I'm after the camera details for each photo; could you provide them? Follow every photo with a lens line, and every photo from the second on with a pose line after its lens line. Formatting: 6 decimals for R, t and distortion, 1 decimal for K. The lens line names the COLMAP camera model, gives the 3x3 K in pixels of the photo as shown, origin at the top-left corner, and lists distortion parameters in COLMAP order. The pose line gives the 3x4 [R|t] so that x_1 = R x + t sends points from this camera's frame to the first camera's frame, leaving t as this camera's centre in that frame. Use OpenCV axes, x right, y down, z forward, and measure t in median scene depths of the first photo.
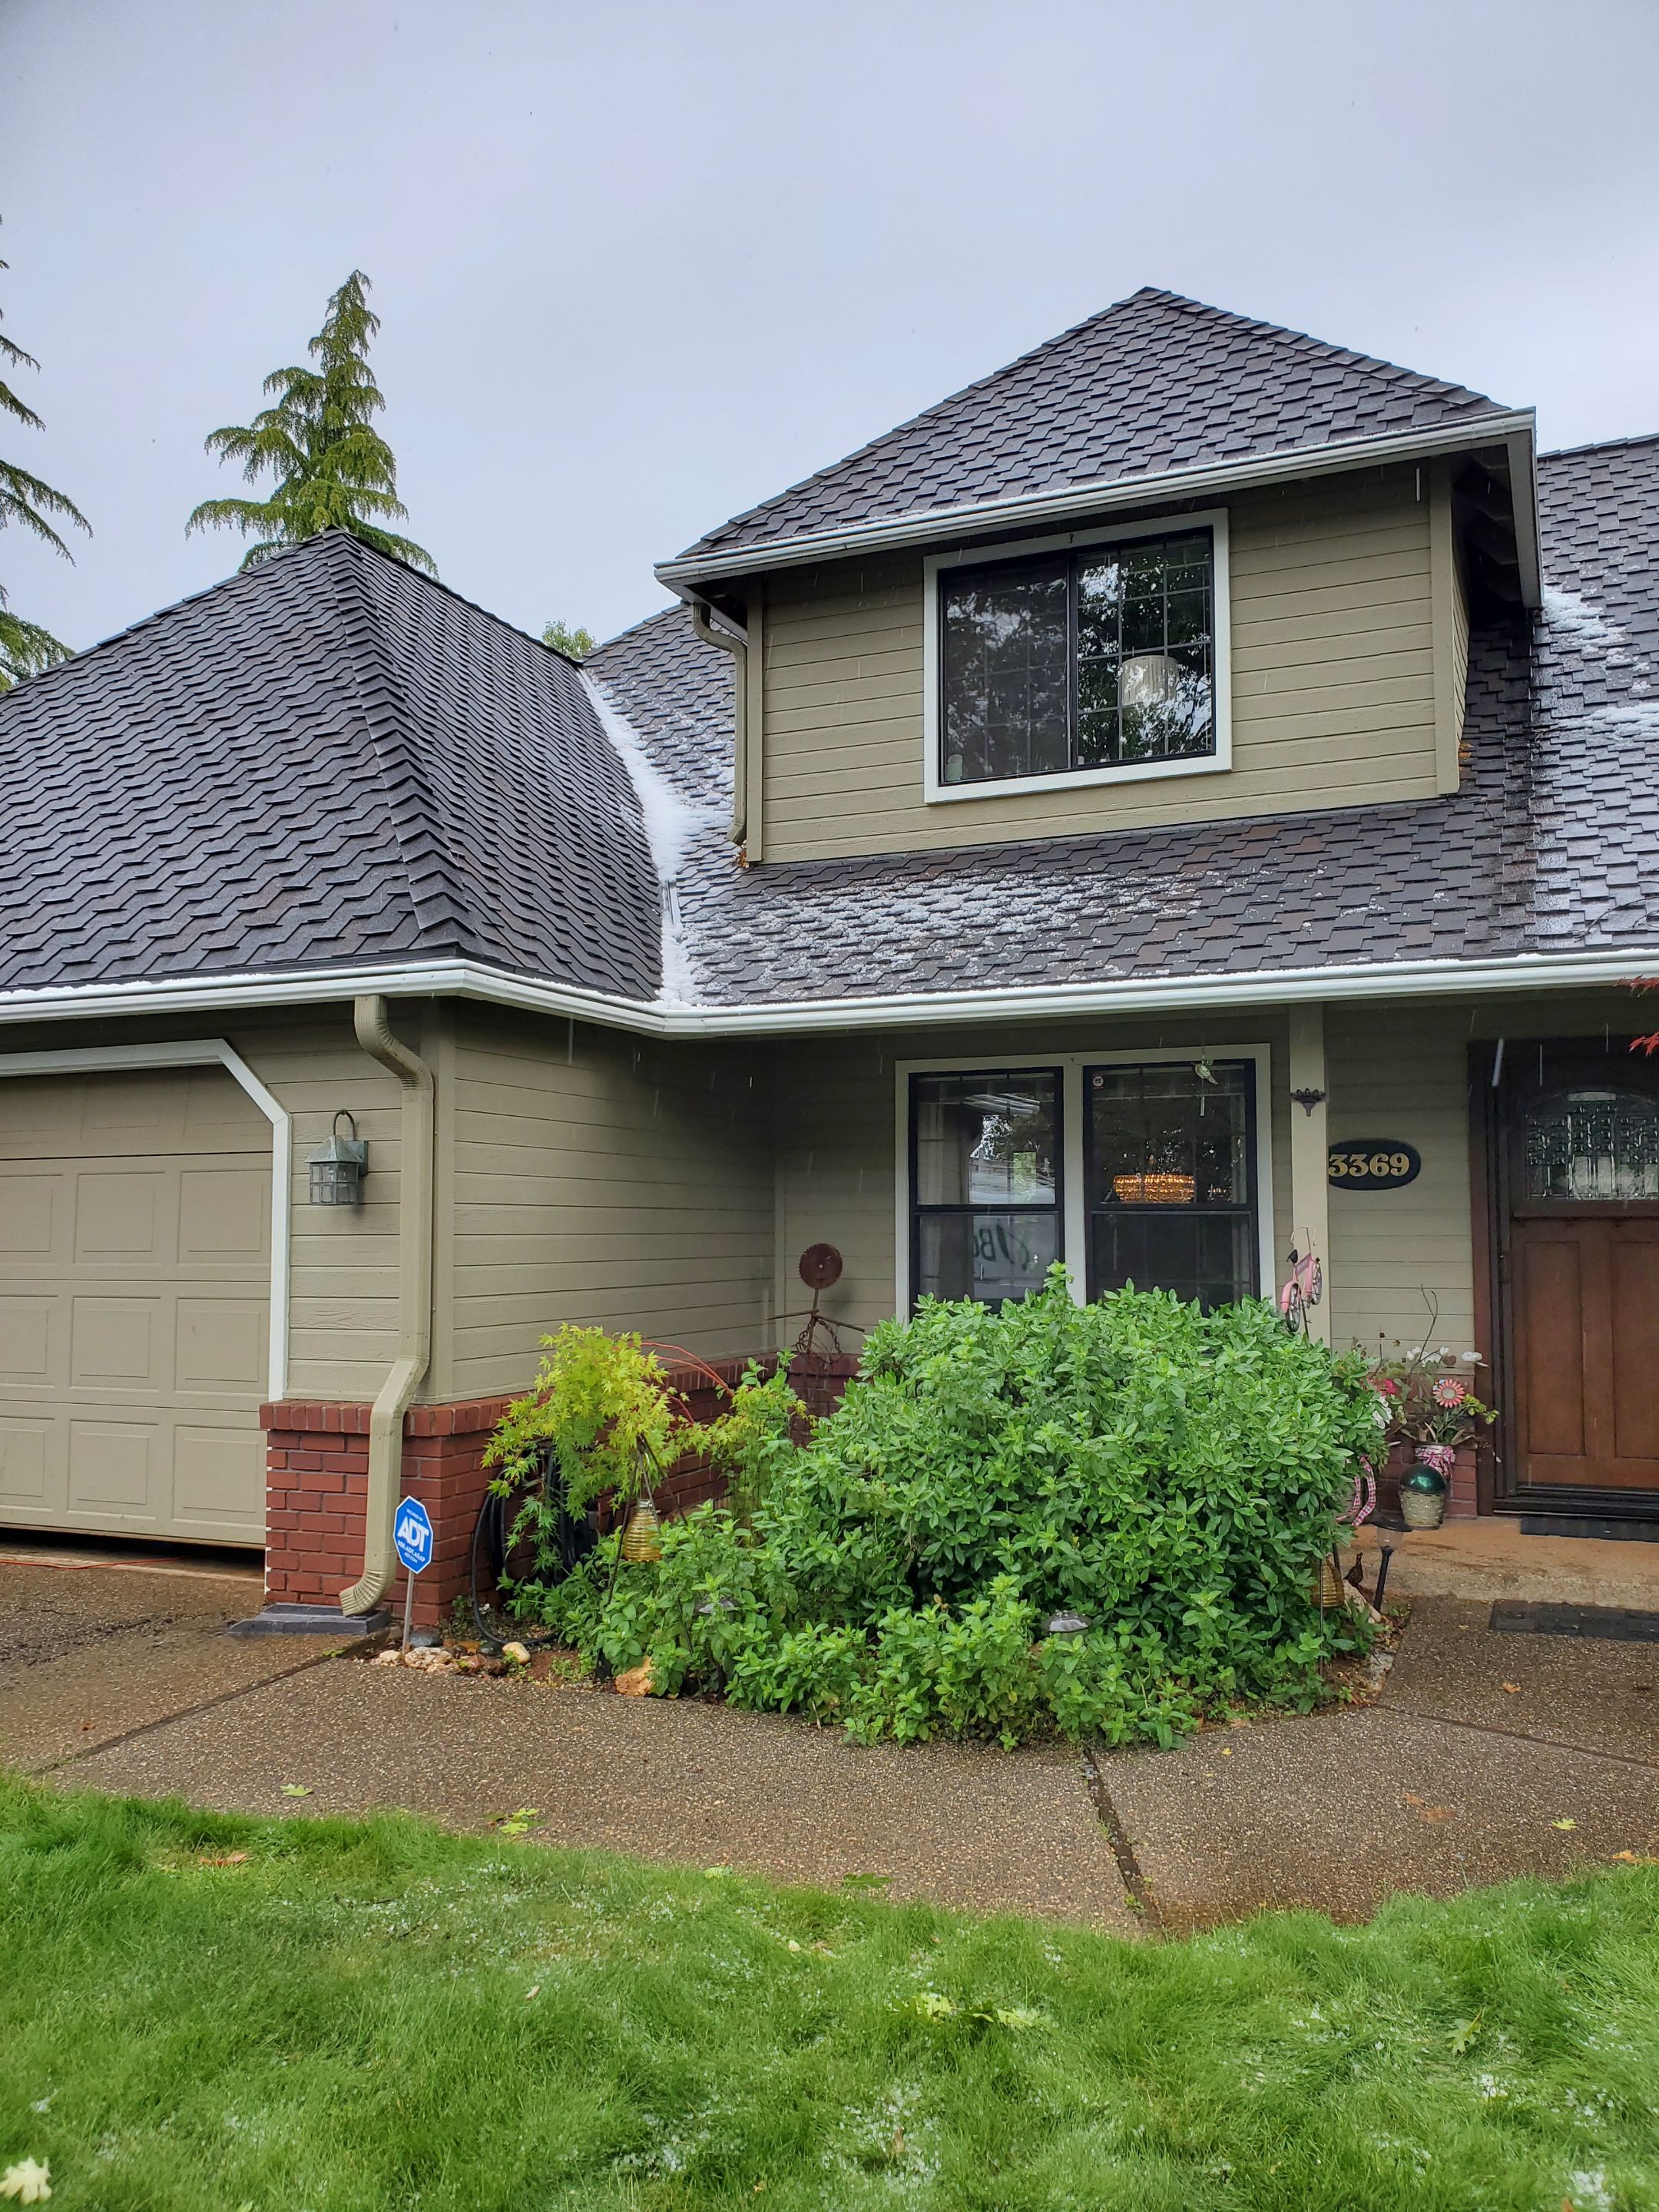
lens RADIAL K [[1744.4, 0, 848.9], [0, 1744.4, 1123.0], [0, 0, 1]] dist [0.033159, -0.015418]
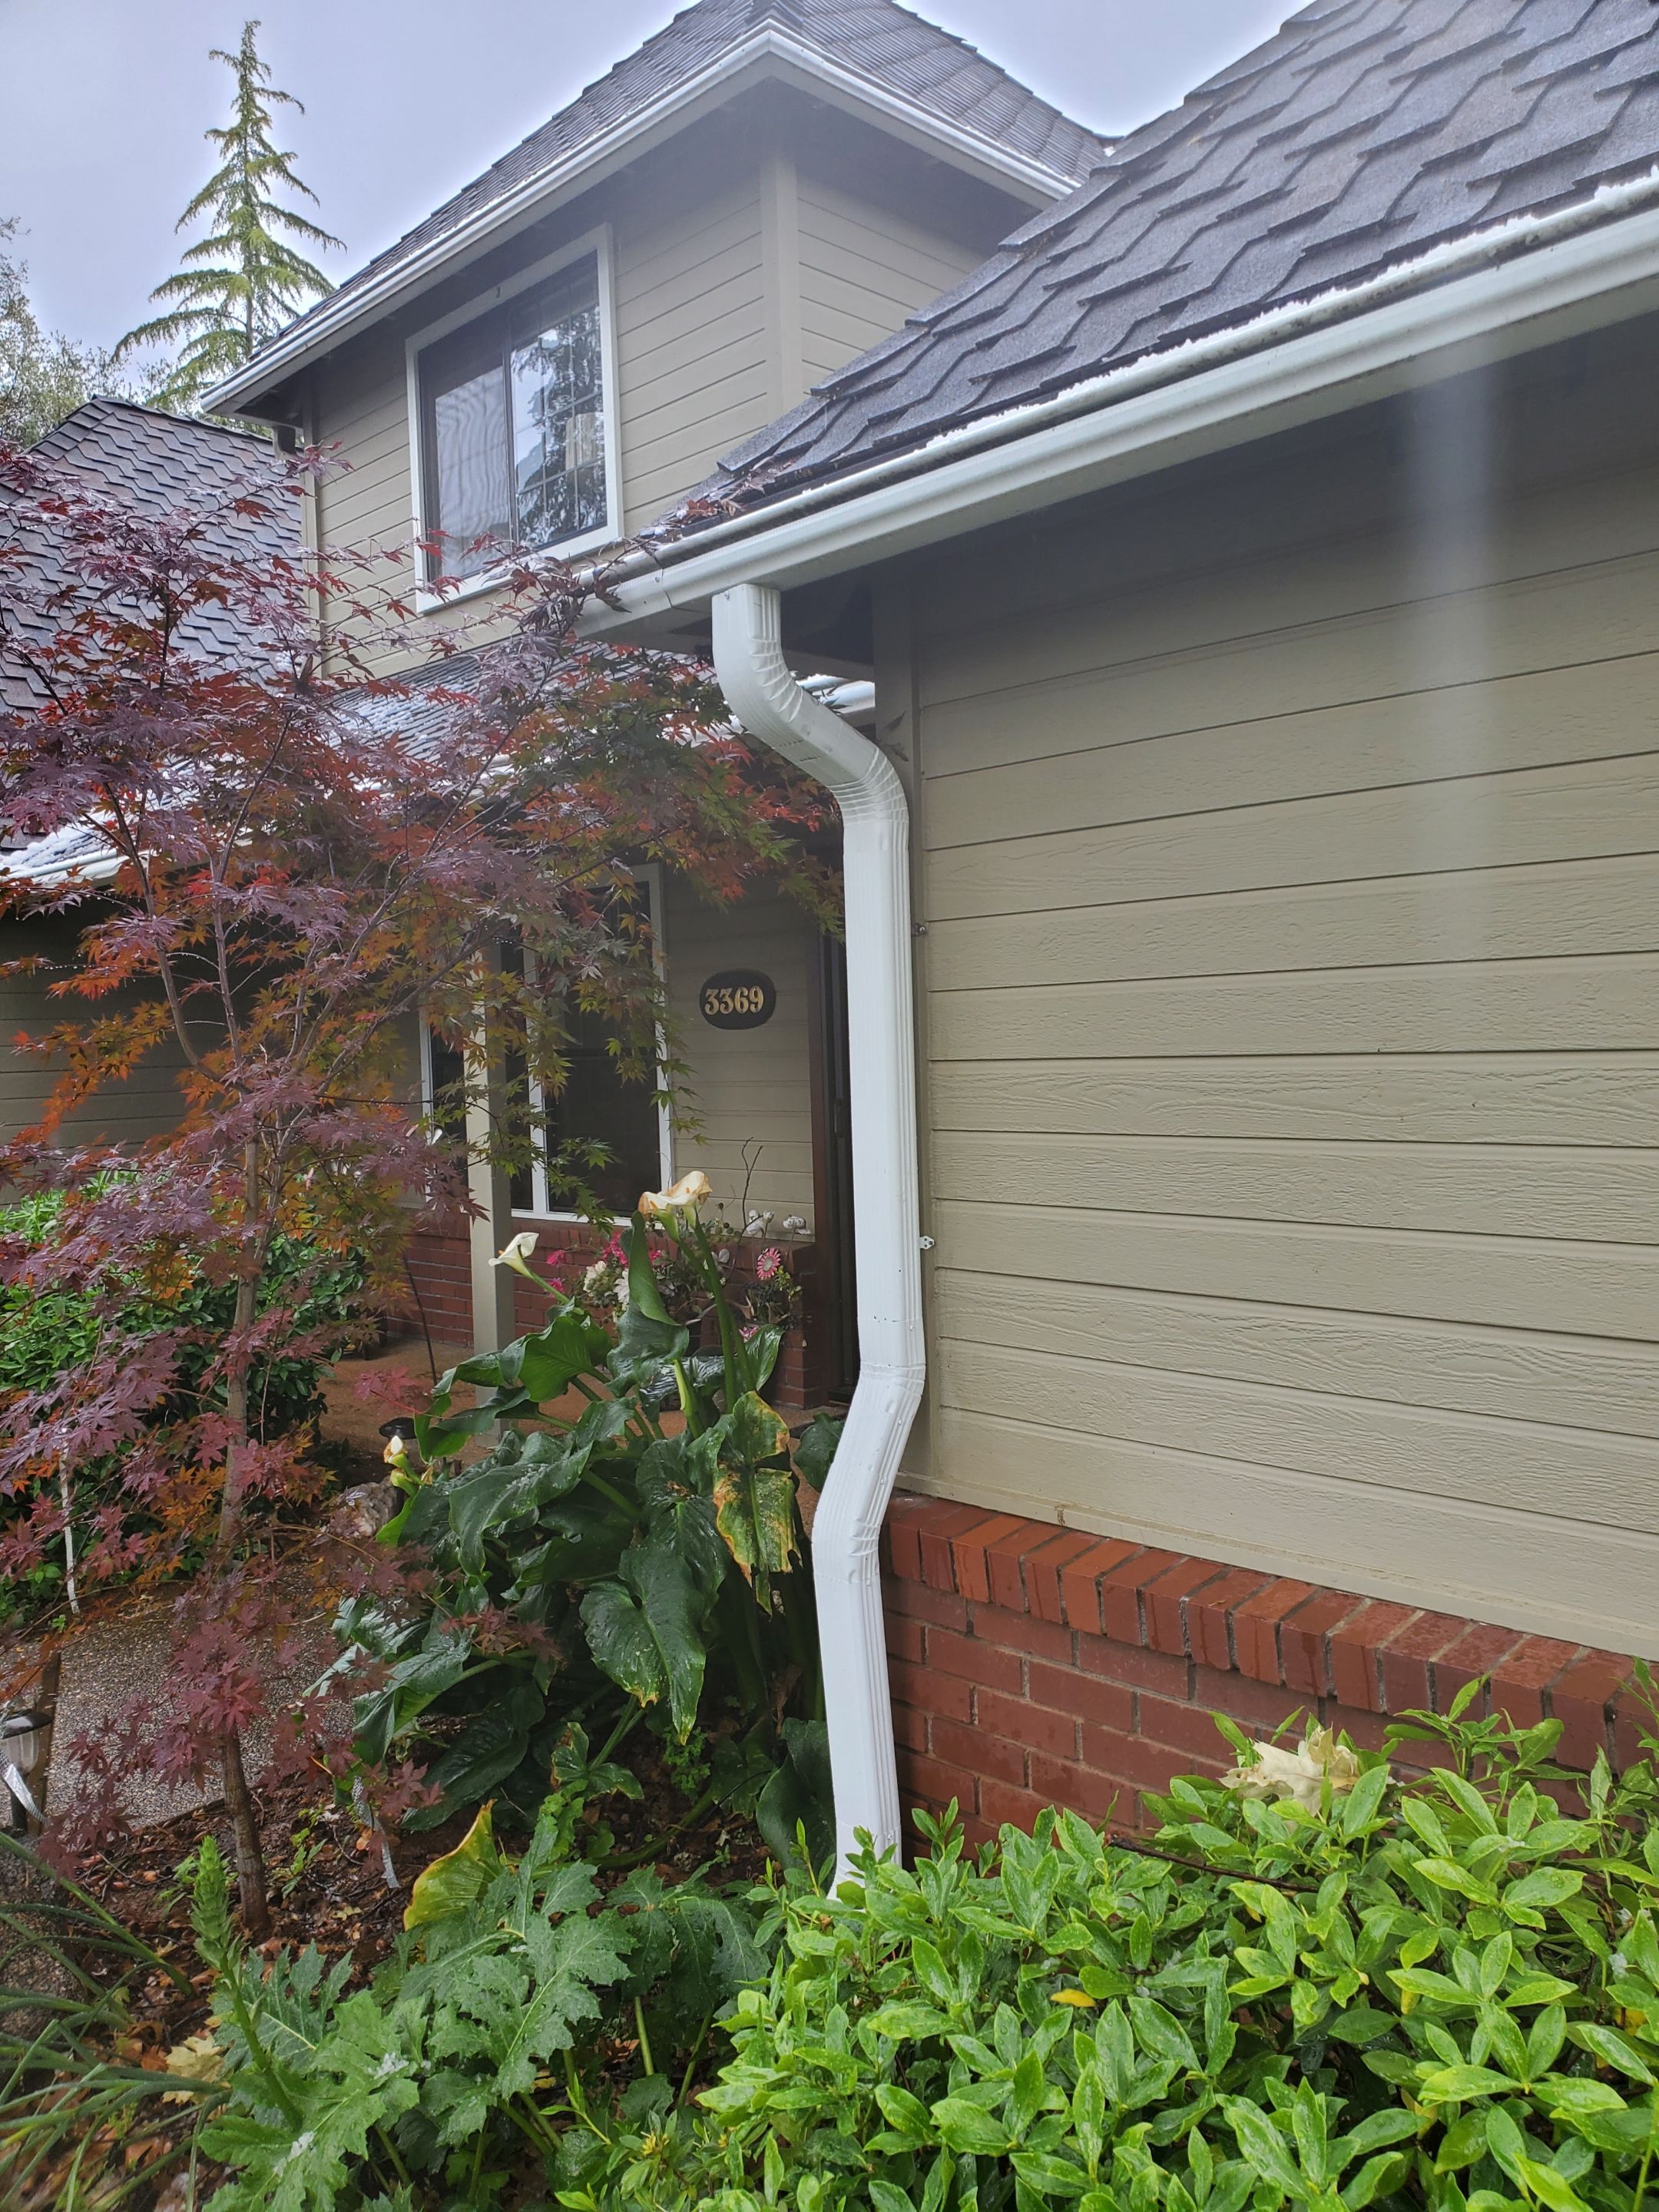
lens RADIAL K [[1744.4, 0, 824.2], [0, 1744.4, 1112.4], [0, 0, 1]] dist [0.033159, -0.015418]
pose [[0.923374, -0.003884, -0.383883, 0.775173], [0.046117, 0.993830, 0.100871, -0.006753], [0.381122, -0.110845, 0.917856, 0.257878]]
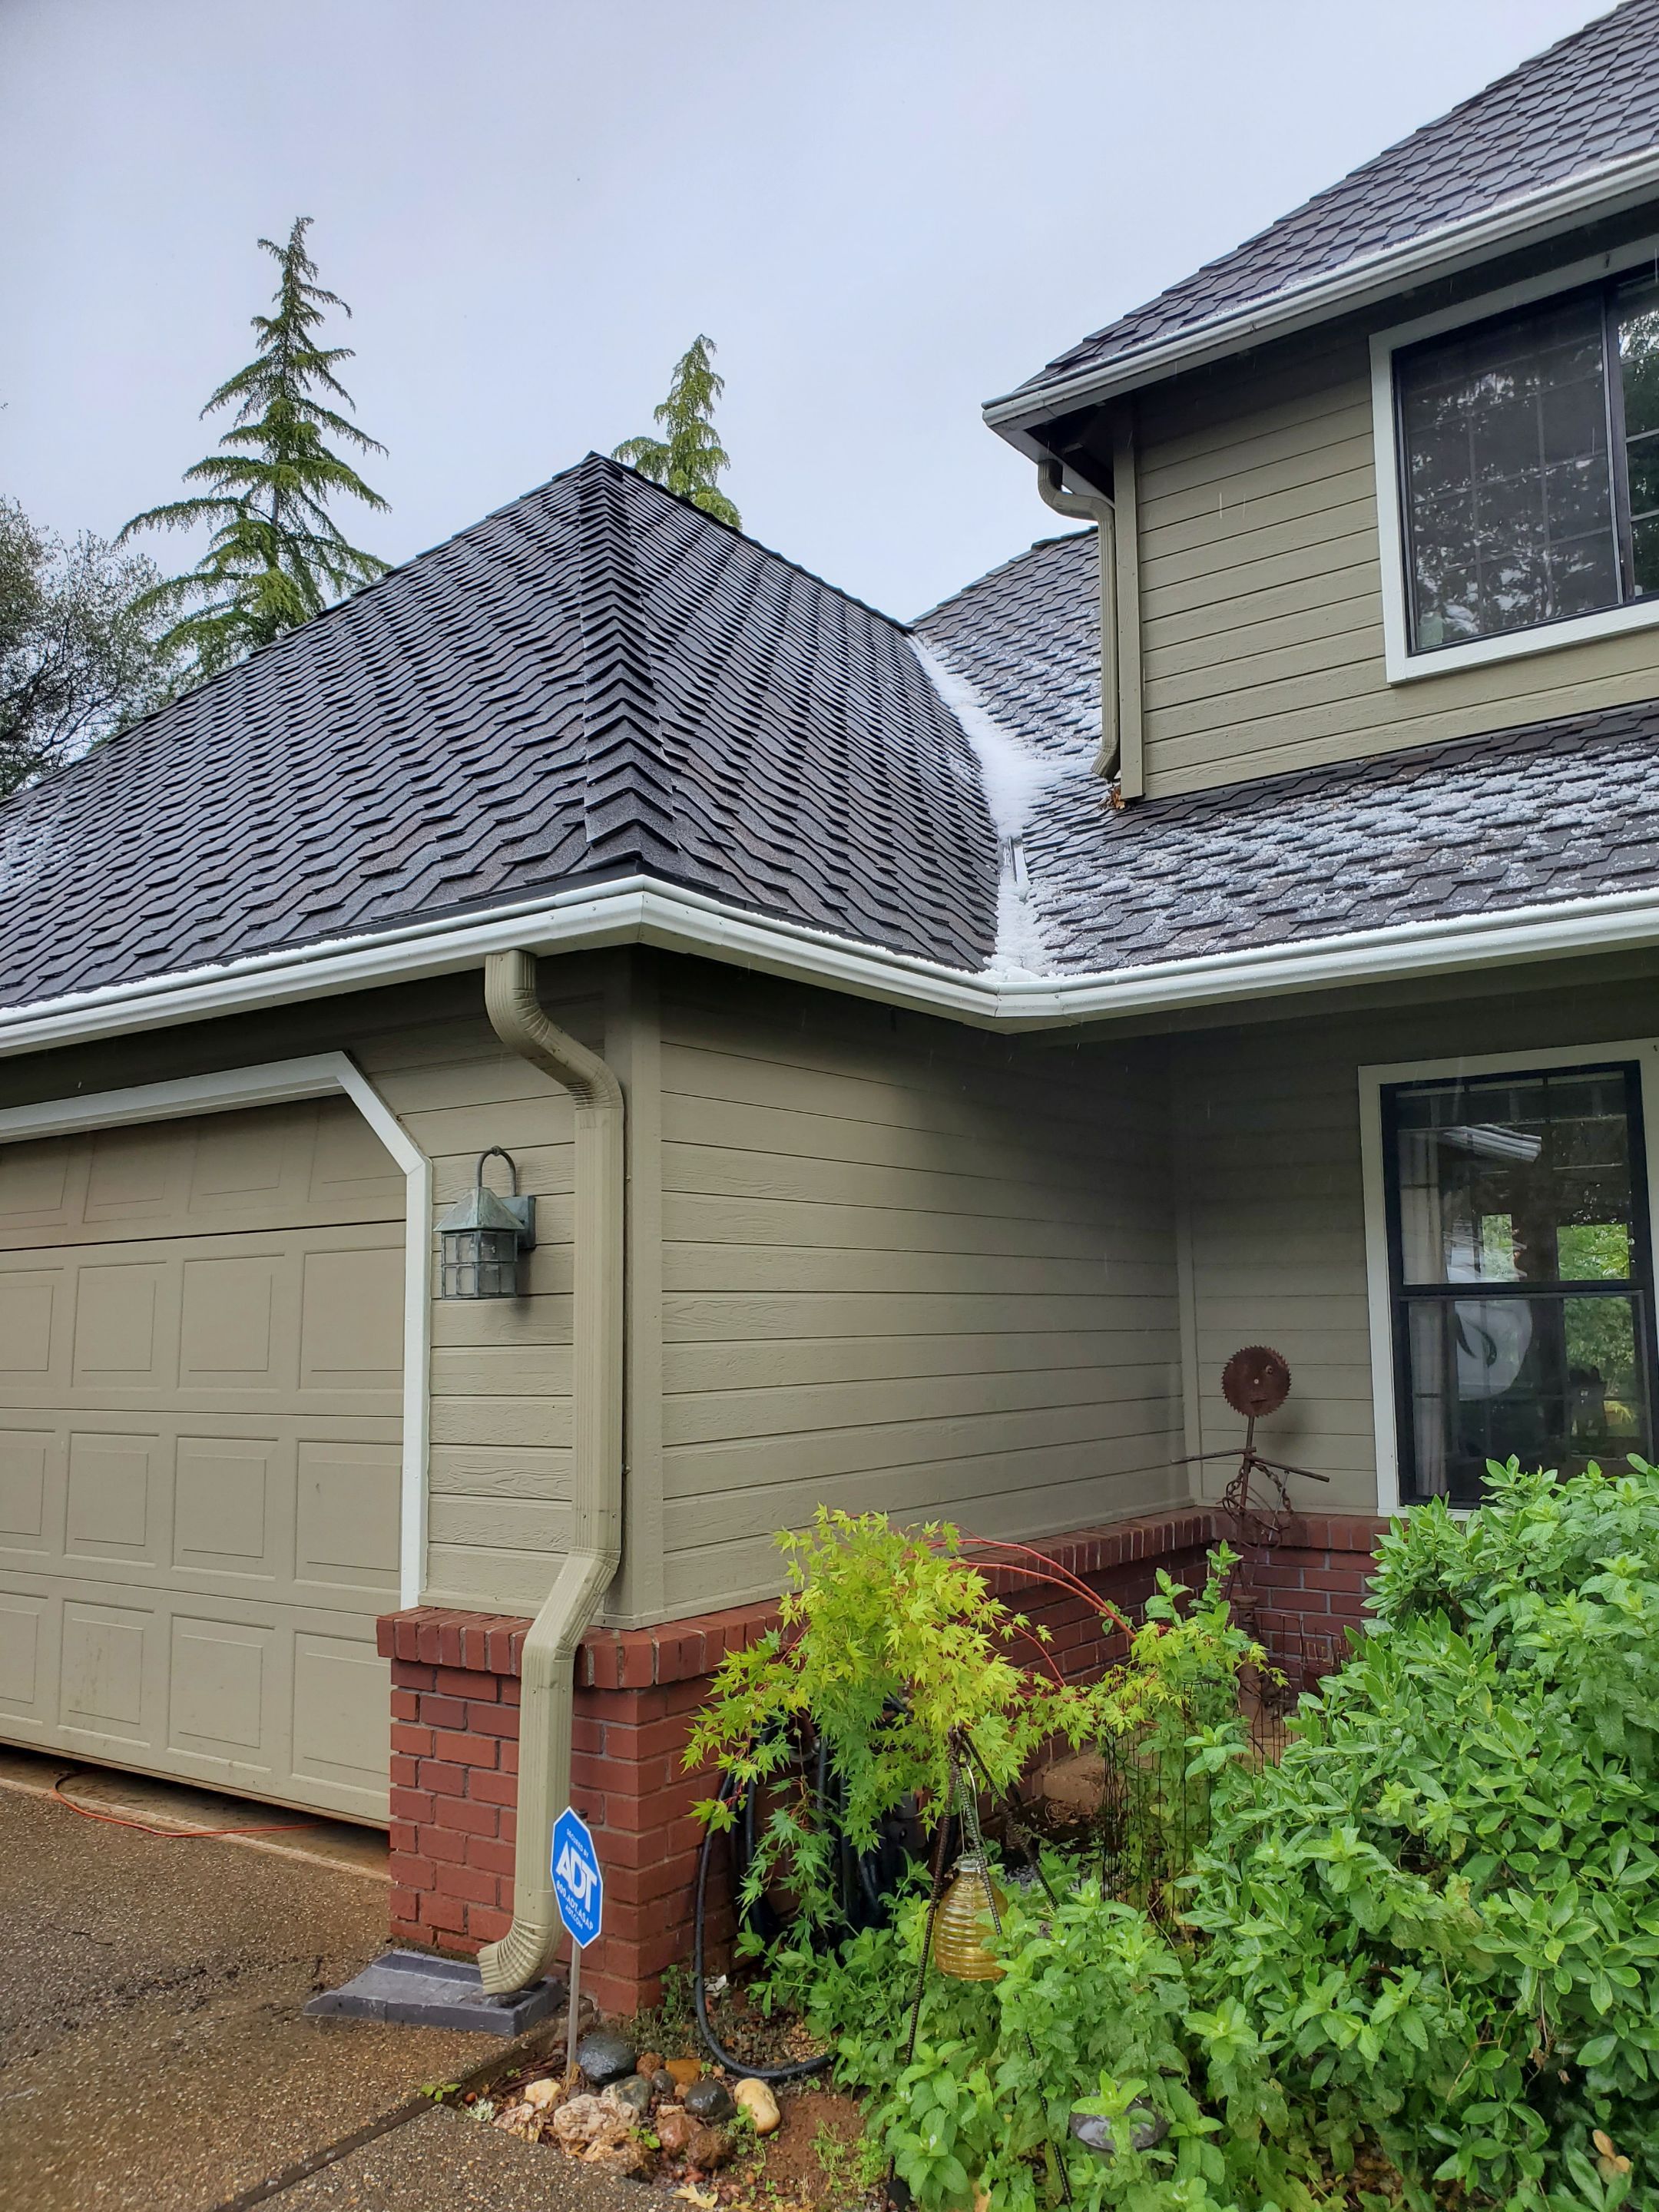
lens RADIAL K [[1744.4, 0, 862.1], [0, 1744.4, 1107.2], [0, 0, 1]] dist [0.033159, -0.015418]
pose [[0.977518, -0.037440, -0.207500, -0.026029], [0.025357, 0.997841, -0.060589, 0.018961], [0.209320, 0.053965, 0.976357, 0.395734]]
